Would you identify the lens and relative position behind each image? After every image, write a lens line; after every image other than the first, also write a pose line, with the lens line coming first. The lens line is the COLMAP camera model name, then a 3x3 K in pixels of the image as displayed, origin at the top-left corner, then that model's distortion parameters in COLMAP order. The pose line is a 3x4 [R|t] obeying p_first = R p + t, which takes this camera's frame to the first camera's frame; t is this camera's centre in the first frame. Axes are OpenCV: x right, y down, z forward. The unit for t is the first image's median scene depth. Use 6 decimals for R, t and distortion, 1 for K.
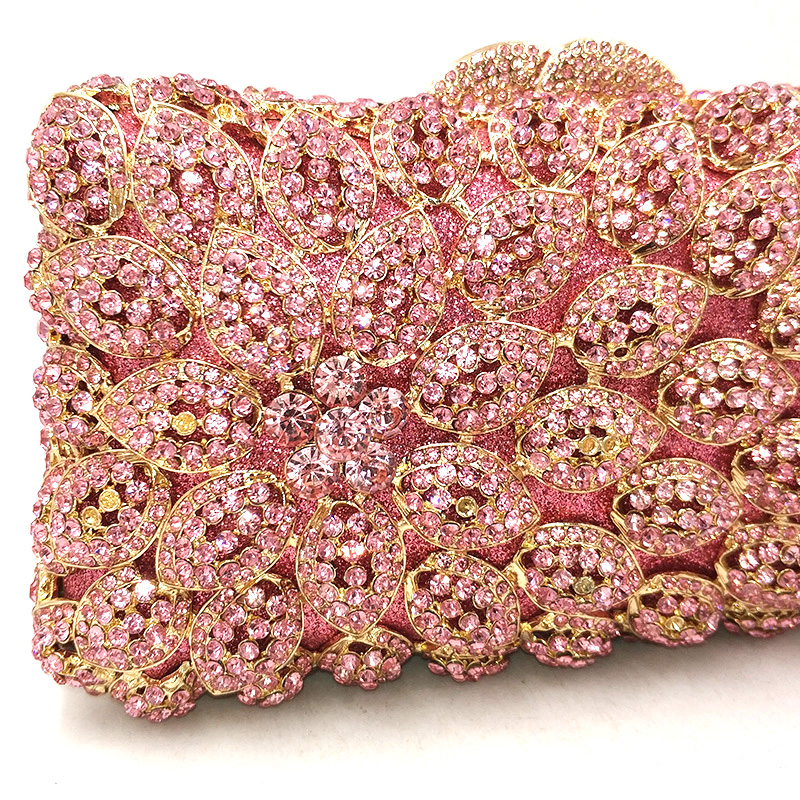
lens RADIAL K [[952.8, 0, 400.6], [0, 952.8, 373.1], [0, 0, 1]] dist [0.103684, -0.629566]
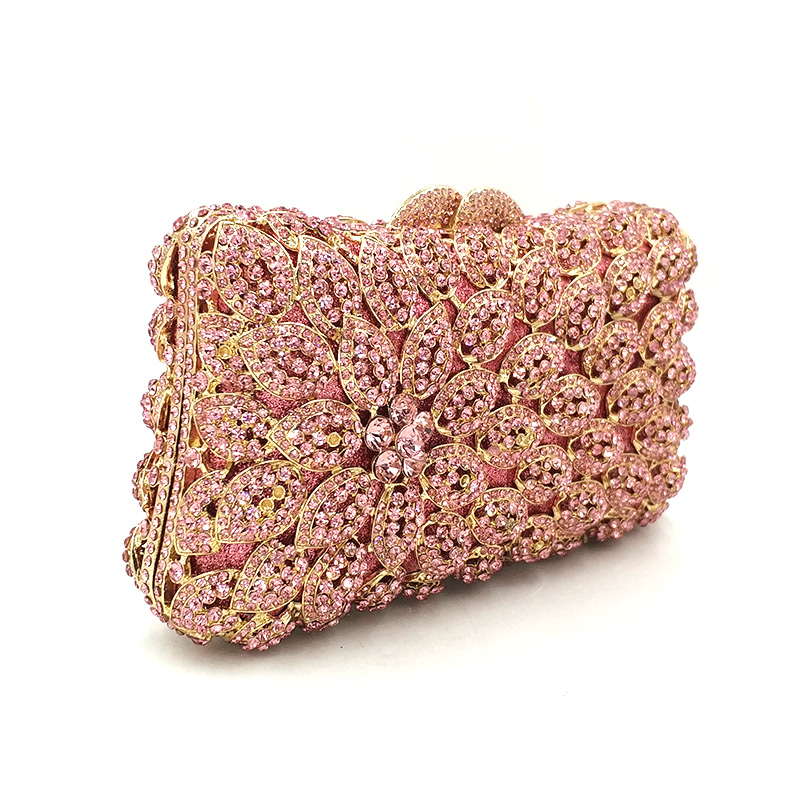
lens RADIAL K [[952.8, 0, 400.6], [0, 952.8, 373.1], [0, 0, 1]] dist [0.103684, -0.629566]
pose [[0.891366, -0.023994, 0.452649, -0.797493], [0.023506, 0.999701, 0.006704, -0.062990], [-0.452674, 0.004664, 0.891664, -0.438960]]
